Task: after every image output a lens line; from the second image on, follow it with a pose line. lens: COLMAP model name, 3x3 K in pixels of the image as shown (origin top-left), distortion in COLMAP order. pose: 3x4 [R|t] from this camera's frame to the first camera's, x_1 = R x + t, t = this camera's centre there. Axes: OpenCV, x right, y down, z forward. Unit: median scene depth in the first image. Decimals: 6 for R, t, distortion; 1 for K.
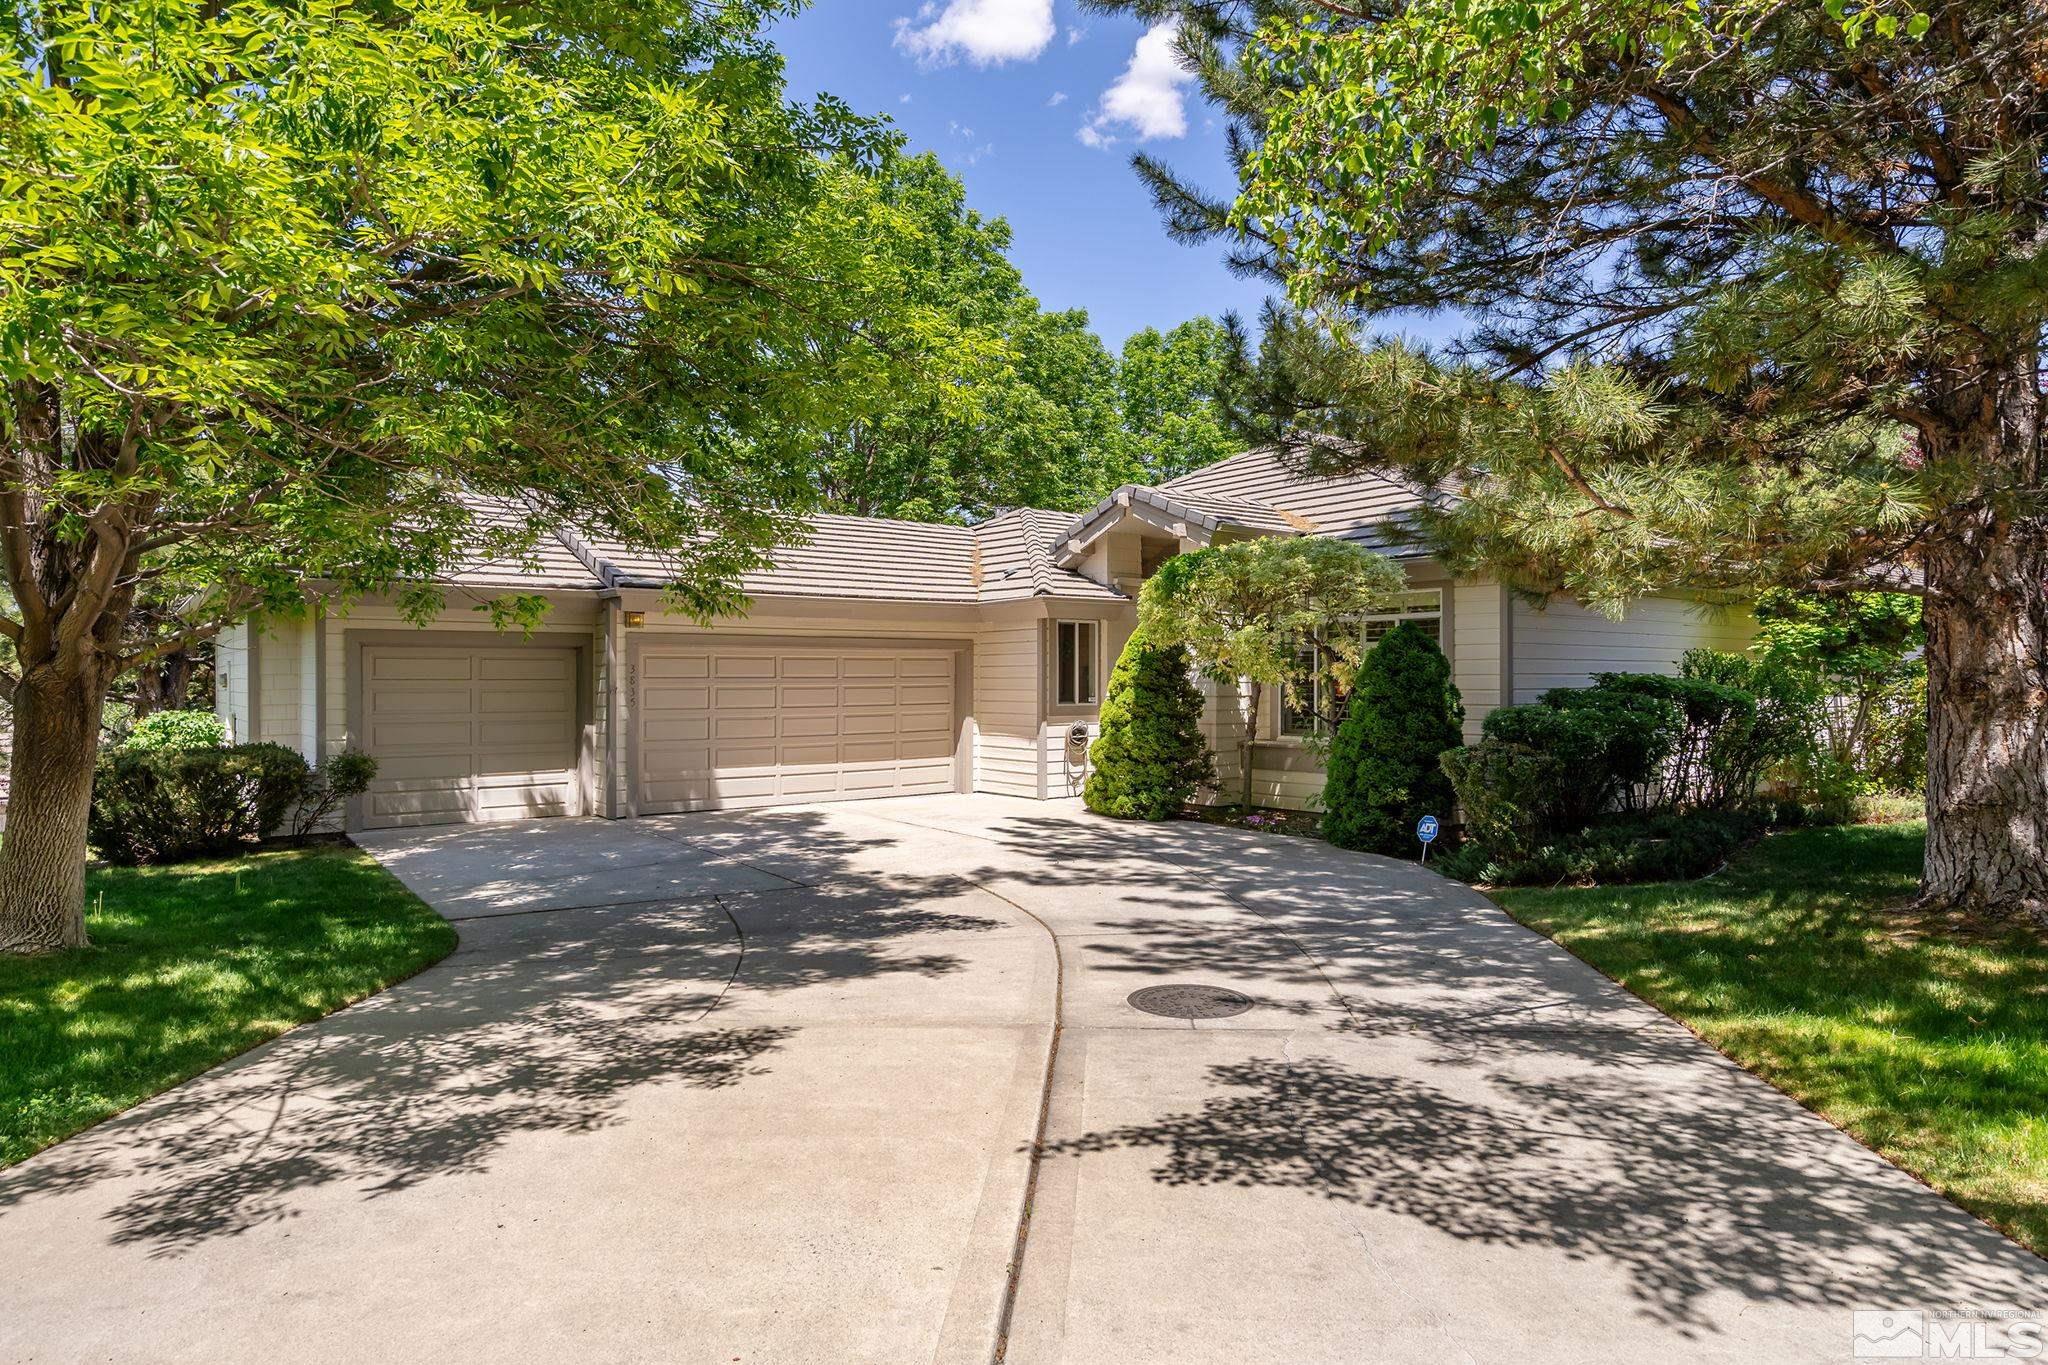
lens RADIAL K [[1004.2, 0, 1024.0], [0, 1004.2, 682.5], [0, 0, 1]] dist [-0.000110, 0.000032]
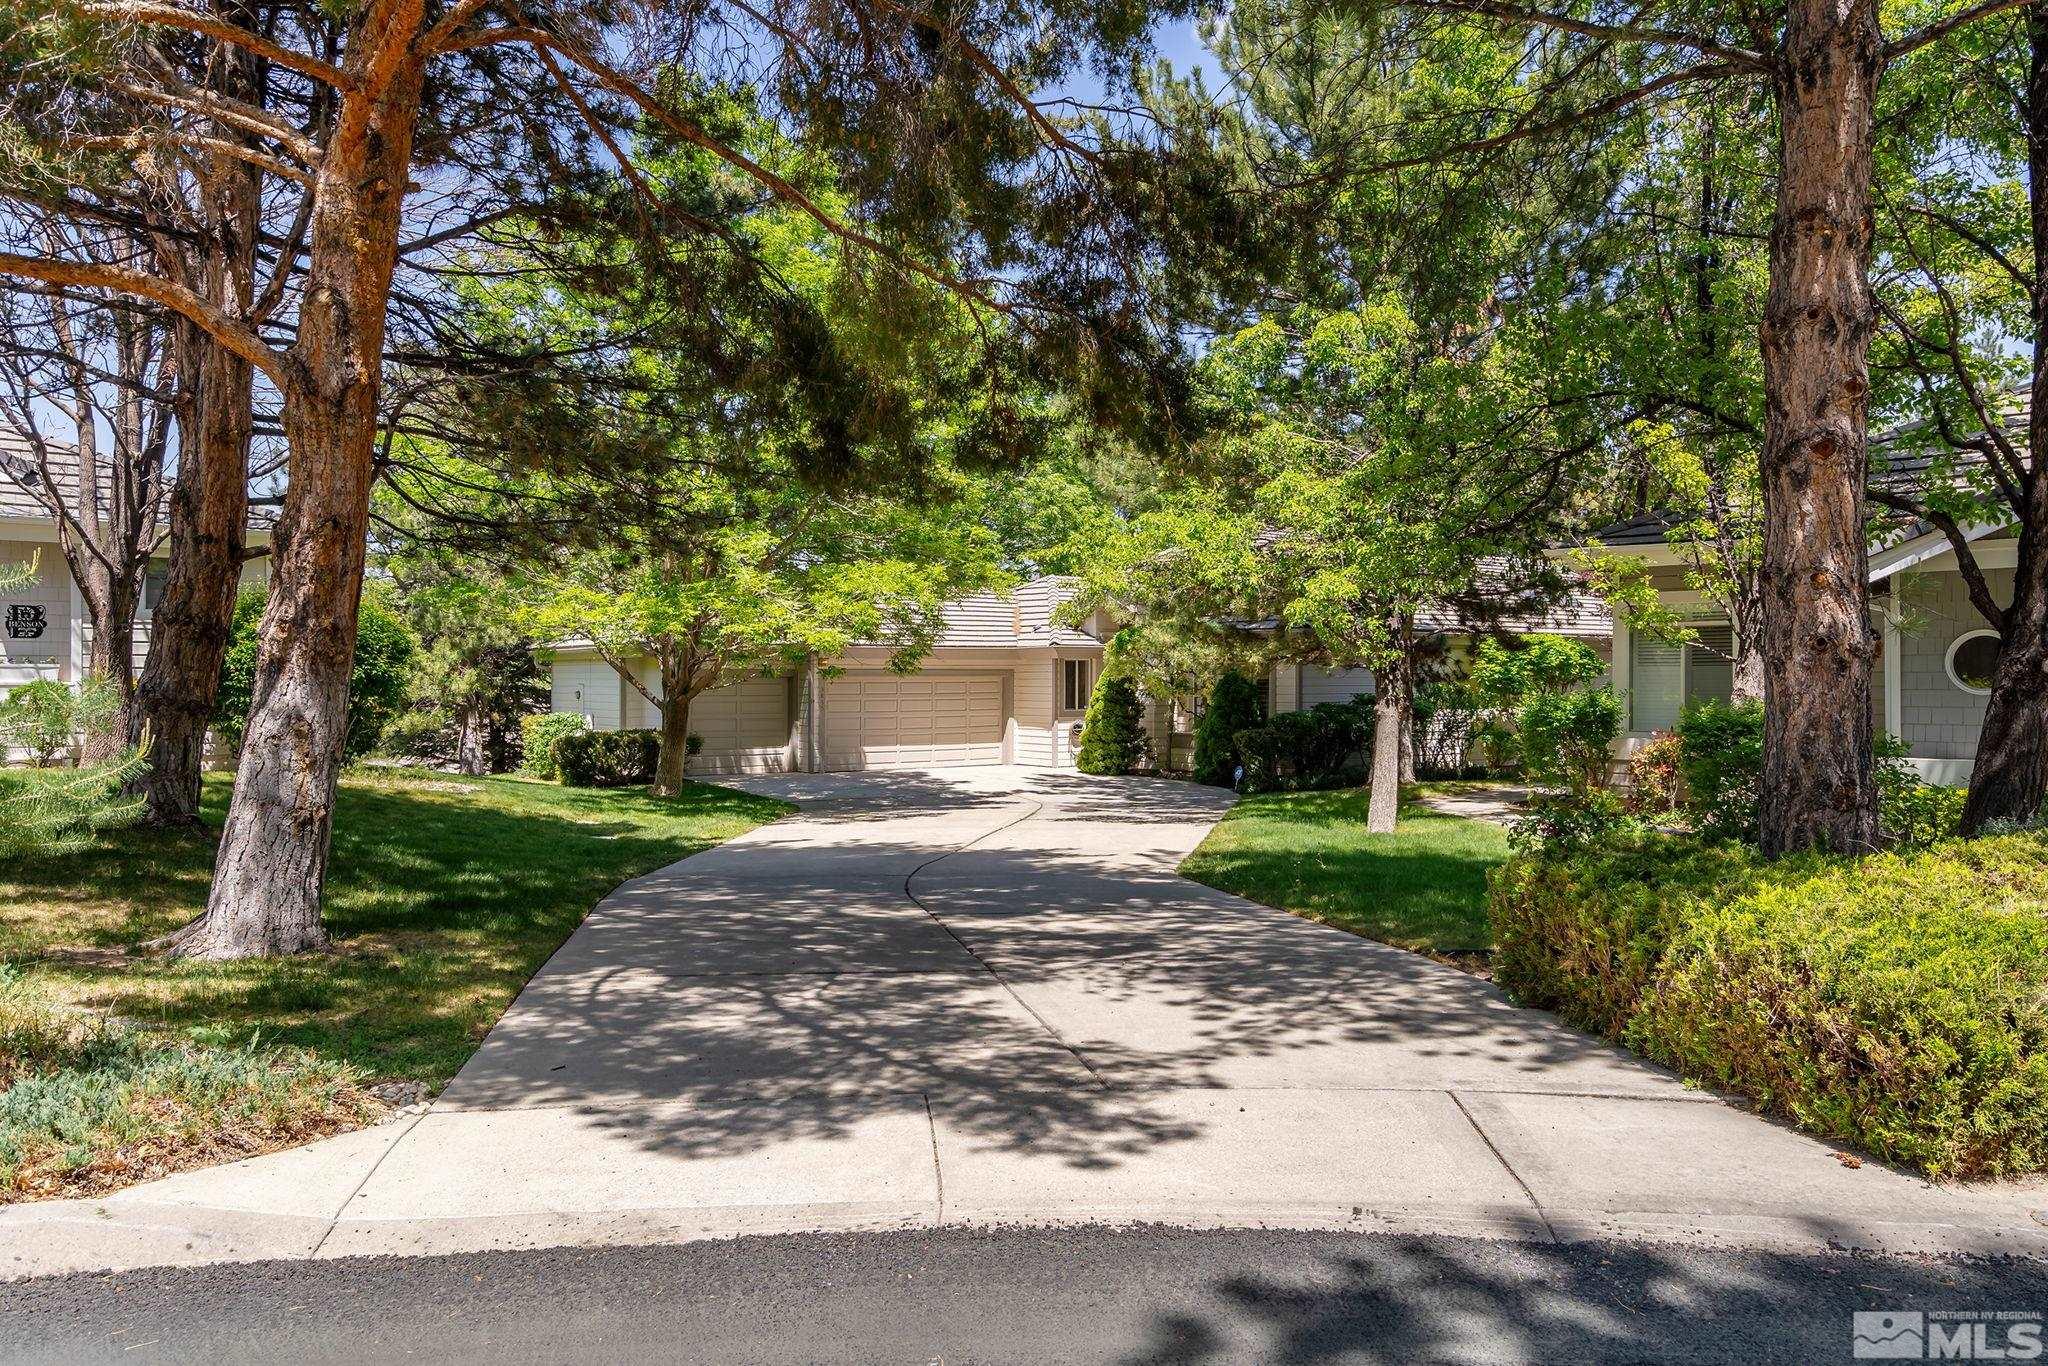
lens RADIAL K [[1004.2, 0, 1024.0], [0, 1004.2, 683.0], [0, 0, 1]] dist [-0.000110, 0.000032]
pose [[0.998904, 0.002324, -0.046747, 0.050049], [-0.002625, 0.999976, -0.006375, -0.014044], [0.046731, 0.006491, 0.998886, -0.762251]]
